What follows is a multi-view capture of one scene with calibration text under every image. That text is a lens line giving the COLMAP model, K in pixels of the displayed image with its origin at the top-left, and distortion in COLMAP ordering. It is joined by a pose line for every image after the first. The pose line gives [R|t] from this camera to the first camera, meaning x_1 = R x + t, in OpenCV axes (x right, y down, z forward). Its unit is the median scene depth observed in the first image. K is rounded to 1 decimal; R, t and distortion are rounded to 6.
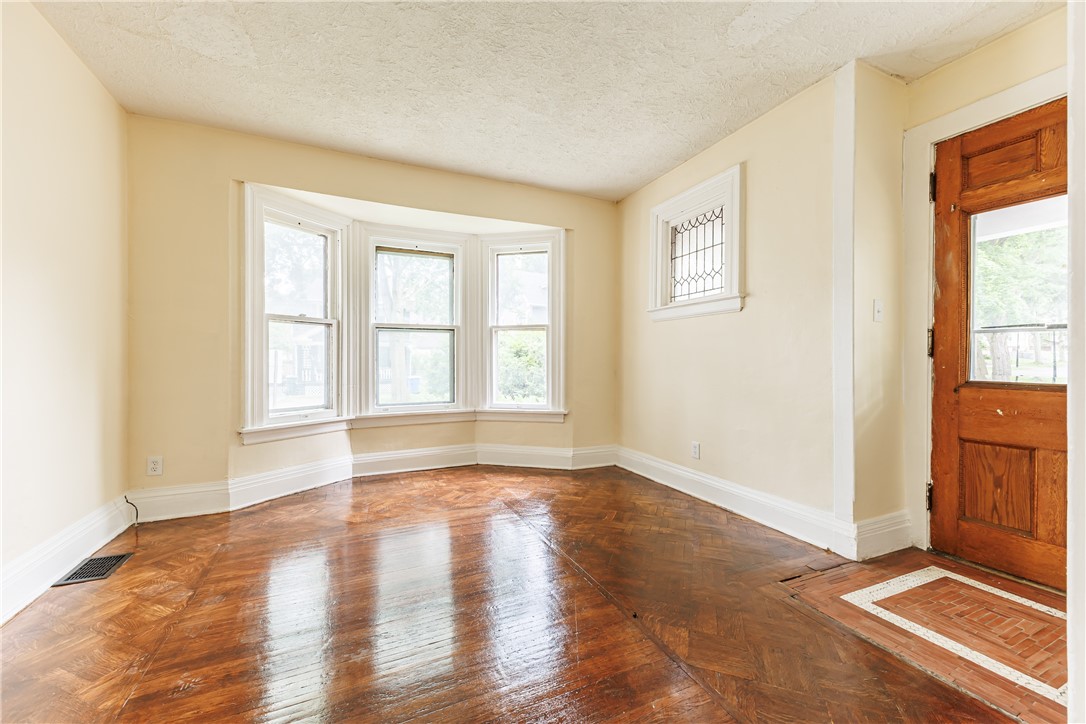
lens RADIAL K [[423.3, 0, 540.6], [0, 423.3, 358.5], [0, 0, 1]] dist [0.002611, 0.000335]
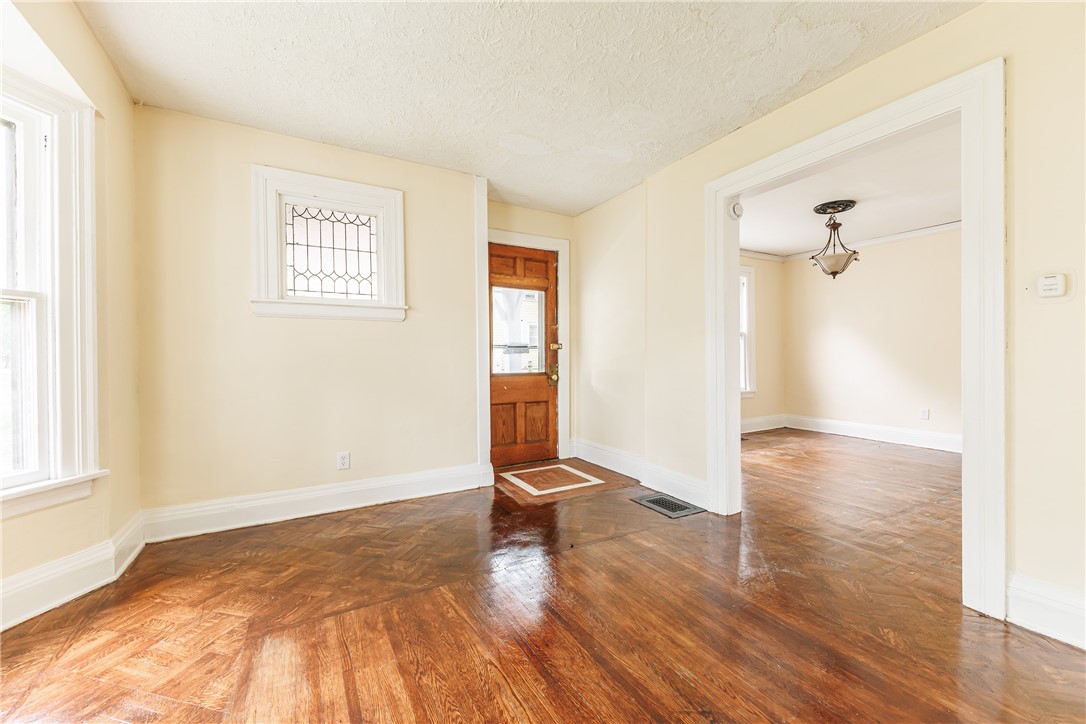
lens RADIAL K [[423.3, 0, 541.9], [0, 423.3, 363.8], [0, 0, 1]] dist [0.002611, 0.000335]
pose [[-0.088774, -0.010983, 0.995991, -0.636273], [0.008147, 0.999898, 0.011752, -0.007996], [-0.996019, 0.009157, -0.088675, 0.668977]]
